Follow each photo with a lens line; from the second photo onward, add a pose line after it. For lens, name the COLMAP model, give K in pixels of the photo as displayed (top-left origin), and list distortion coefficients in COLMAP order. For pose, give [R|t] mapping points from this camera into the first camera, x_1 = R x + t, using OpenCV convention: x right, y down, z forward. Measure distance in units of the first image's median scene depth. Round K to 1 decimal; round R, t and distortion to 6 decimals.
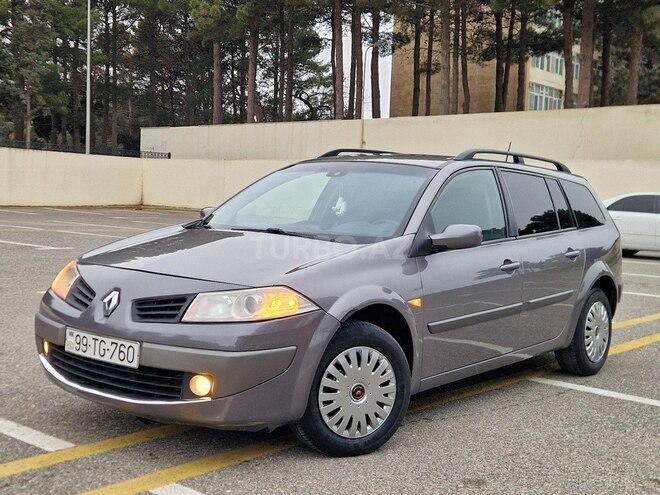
lens RADIAL K [[859.6, 0, 331.5], [0, 859.6, 262.0], [0, 0, 1]] dist [0.077069, 0.000000]
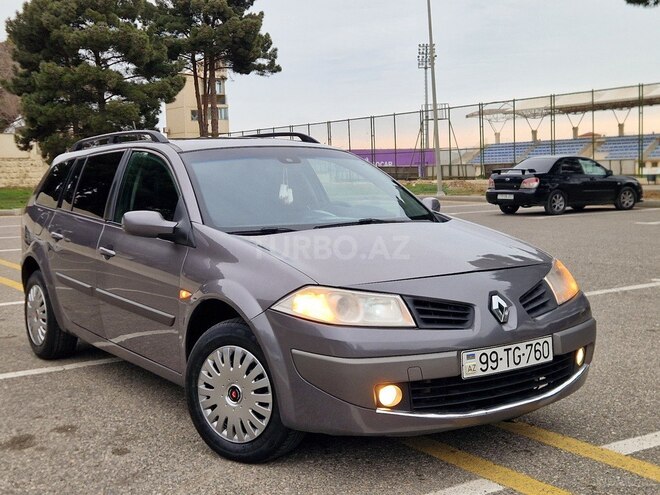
lens RADIAL K [[859.6, 0, 323.5], [0, 859.6, 248.0], [0, 0, 1]] dist [0.077069, 0.000000]
pose [[0.296897, -0.139007, 0.944738, -0.995680], [0.114693, 0.987377, 0.109238, -0.117589], [-0.947997, 0.075922, 0.309092, 0.753050]]
